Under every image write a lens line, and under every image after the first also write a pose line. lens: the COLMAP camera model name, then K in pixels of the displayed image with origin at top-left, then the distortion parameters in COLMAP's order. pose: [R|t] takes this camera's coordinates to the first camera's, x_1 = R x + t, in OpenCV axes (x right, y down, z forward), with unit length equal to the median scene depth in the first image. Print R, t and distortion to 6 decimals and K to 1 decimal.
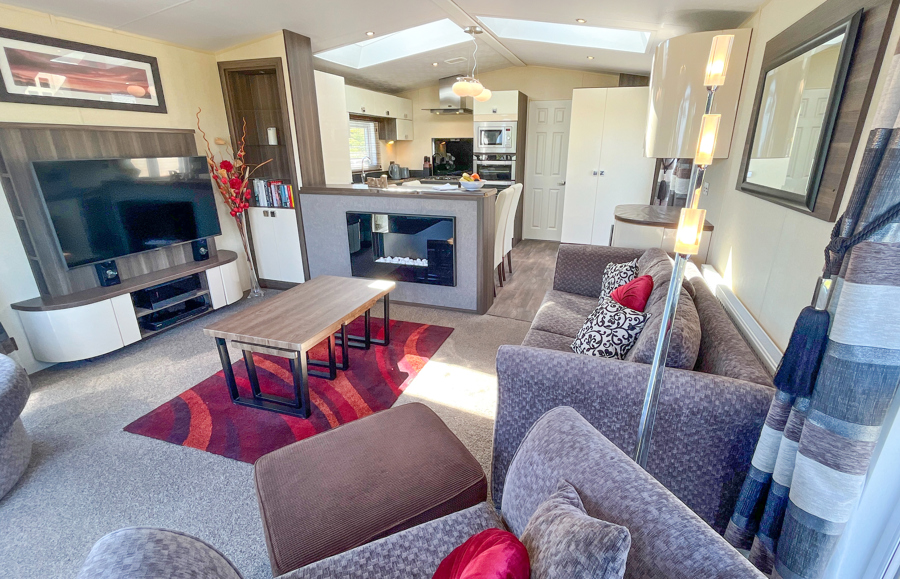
lens RADIAL K [[417.2, 0, 454.8], [0, 417.2, 284.6], [0, 0, 1]] dist [0.000796, 0.002426]
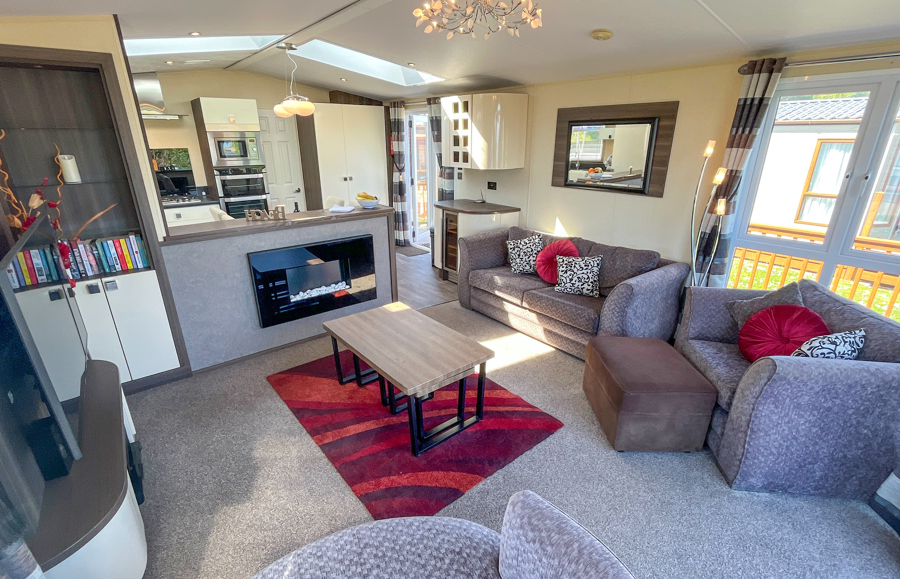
lens RADIAL K [[417.2, 0, 447.8], [0, 417.2, 285.4], [0, 0, 1]] dist [0.000796, 0.002426]
pose [[0.544258, -0.285470, 0.788853, -0.677359], [0.268208, 0.950182, 0.158806, -0.134587], [-0.794888, 0.125146, 0.593710, 0.191130]]
